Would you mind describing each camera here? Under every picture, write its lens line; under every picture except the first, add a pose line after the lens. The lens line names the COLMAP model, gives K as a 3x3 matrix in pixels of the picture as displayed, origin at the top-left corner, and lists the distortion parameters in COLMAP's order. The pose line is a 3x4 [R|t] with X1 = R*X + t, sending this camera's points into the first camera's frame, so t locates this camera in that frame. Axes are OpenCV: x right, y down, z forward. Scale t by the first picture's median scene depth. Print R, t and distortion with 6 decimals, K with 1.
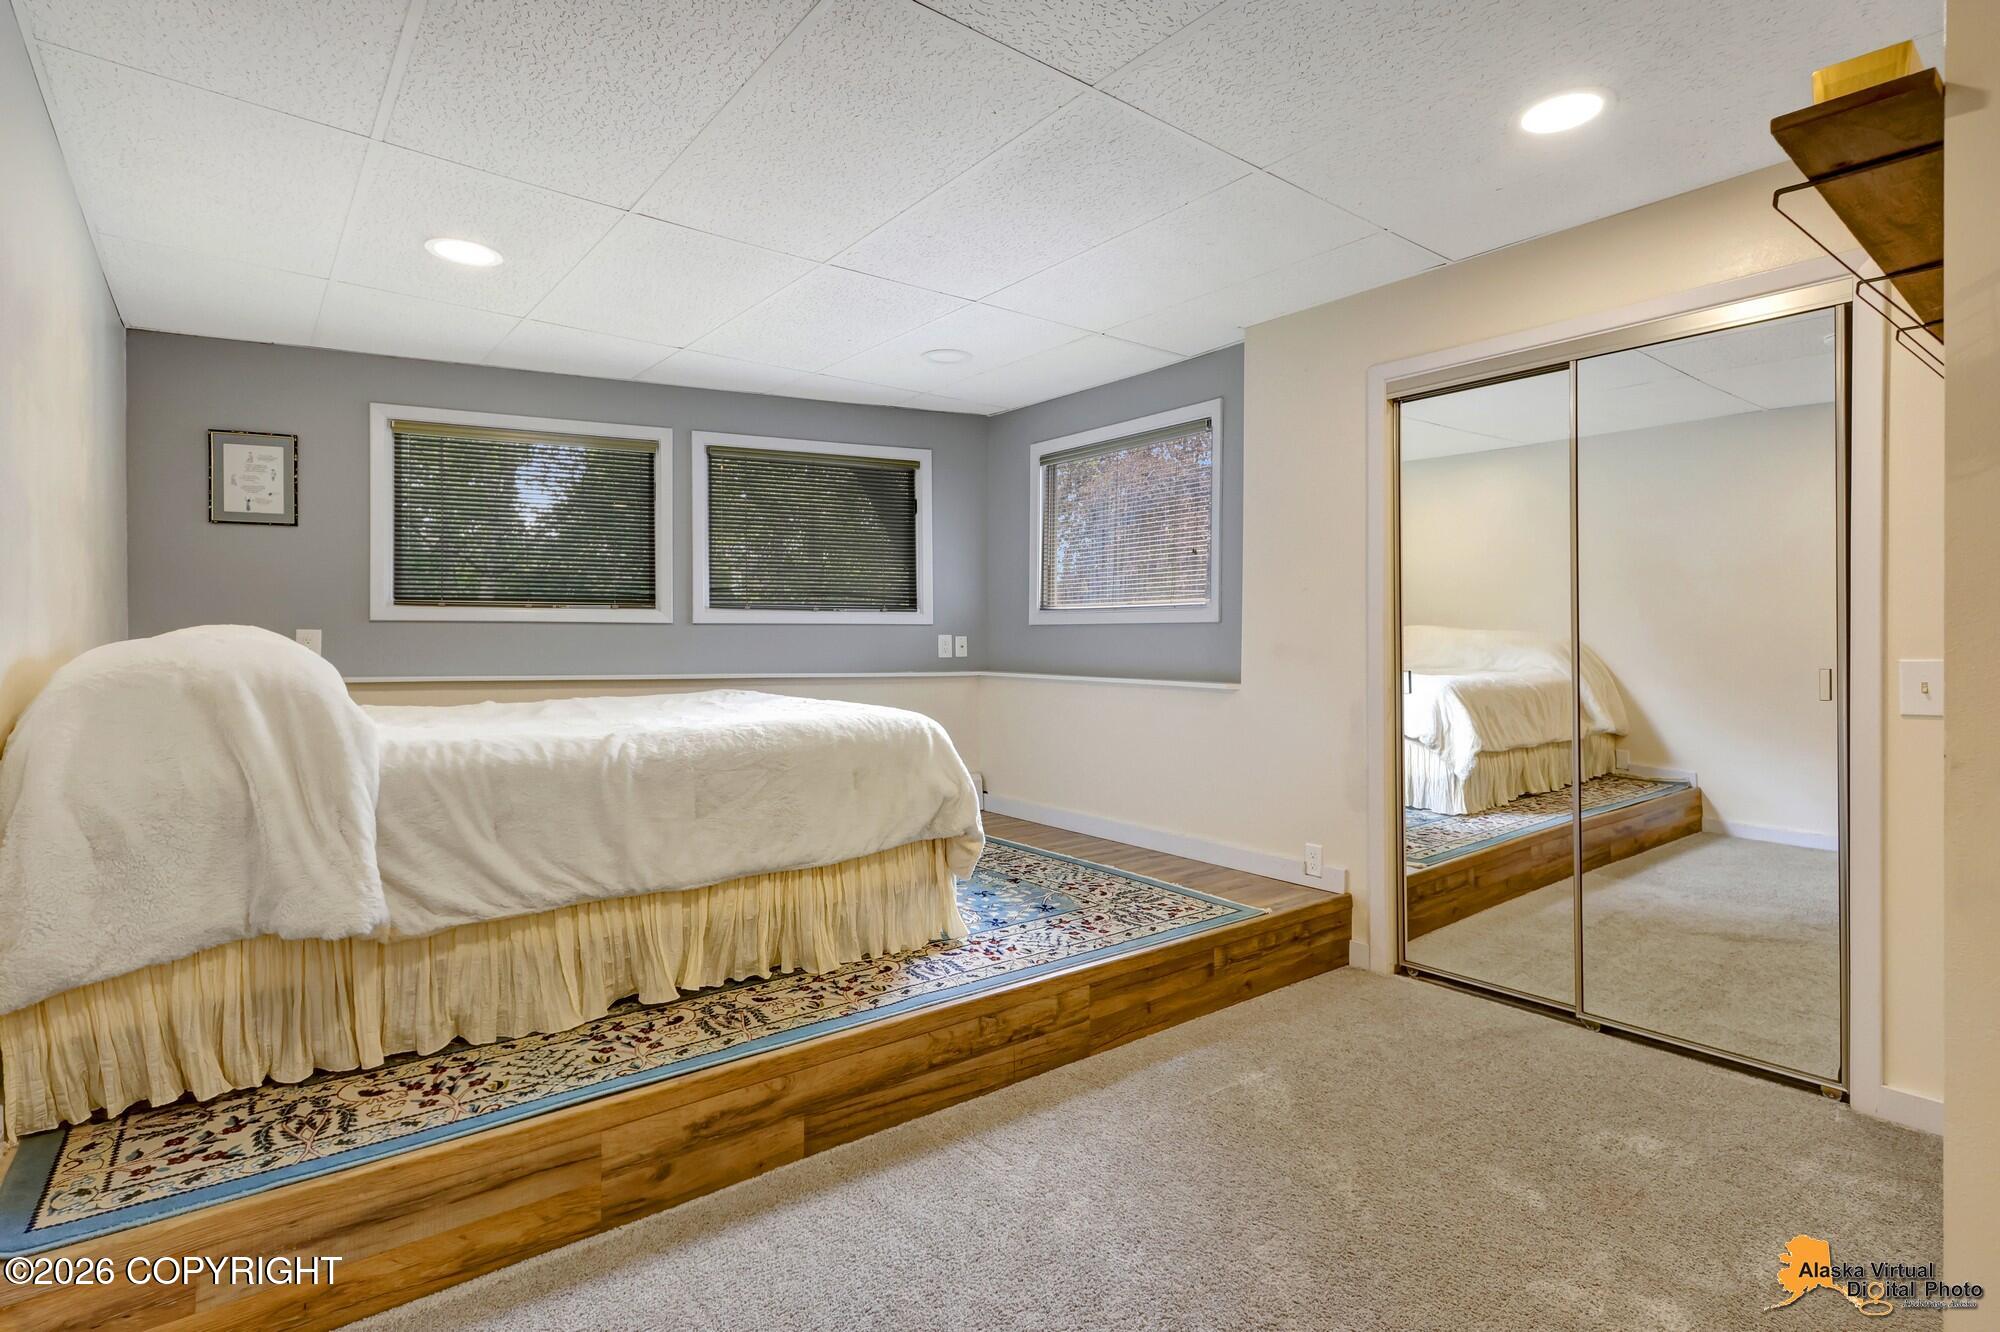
lens RADIAL K [[994.1, 0, 996.2], [0, 994.1, 637.2], [0, 0, 1]] dist [0.002214, -0.000089]
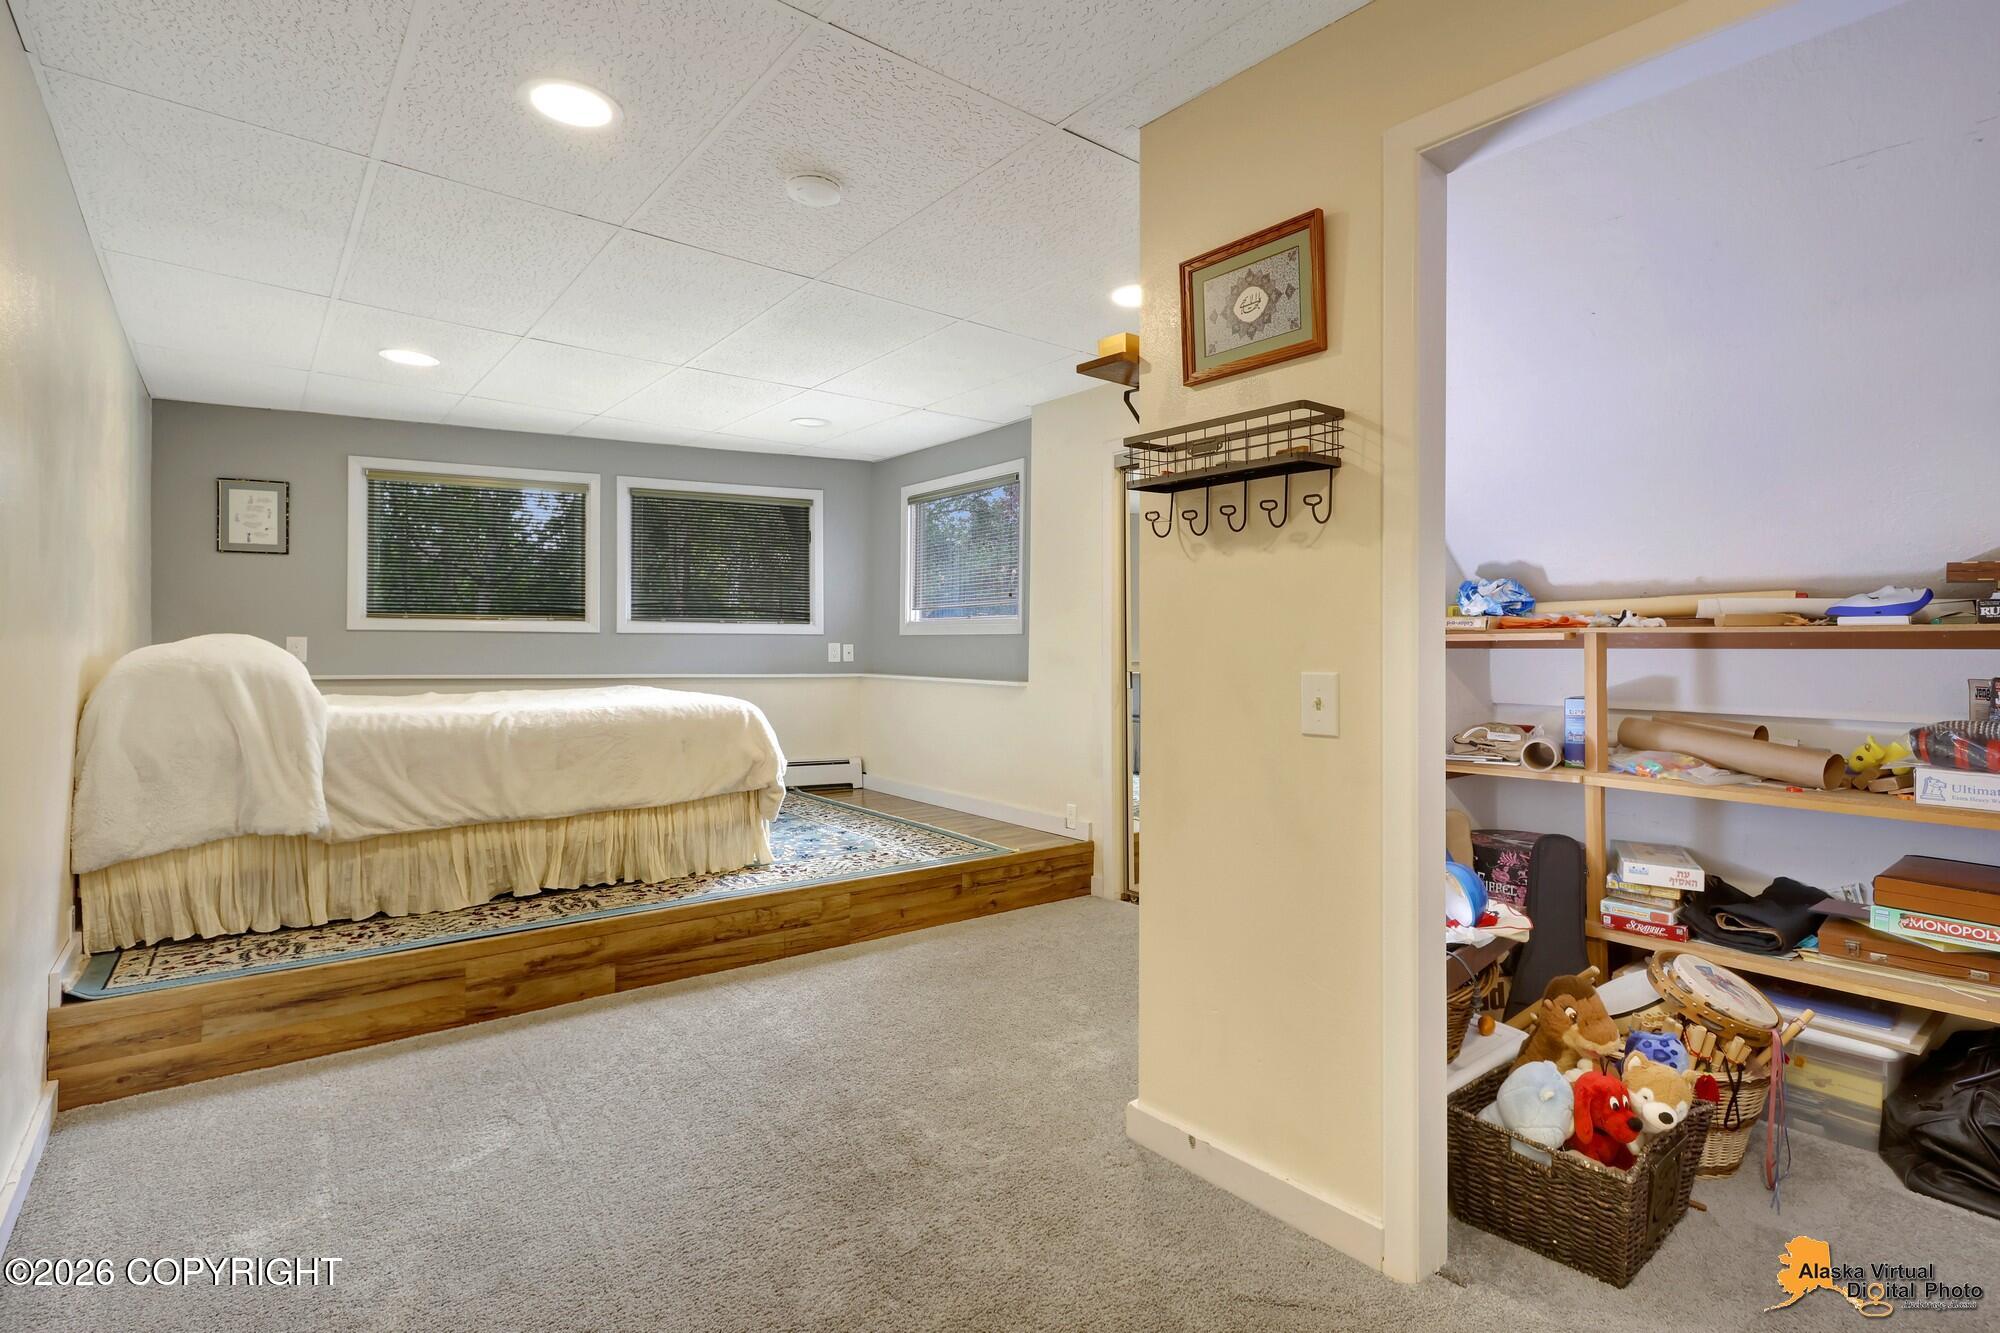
lens RADIAL K [[954.6, 0, 1002.1], [0, 954.6, 639.4], [0, 0, 1]] dist [0.001082, -0.000903]
pose [[0.999835, 0.003359, 0.017876, 0.321927], [-0.003234, 0.999970, -0.007011, 0.001241], [-0.017899, 0.006952, 0.999816, -0.399114]]
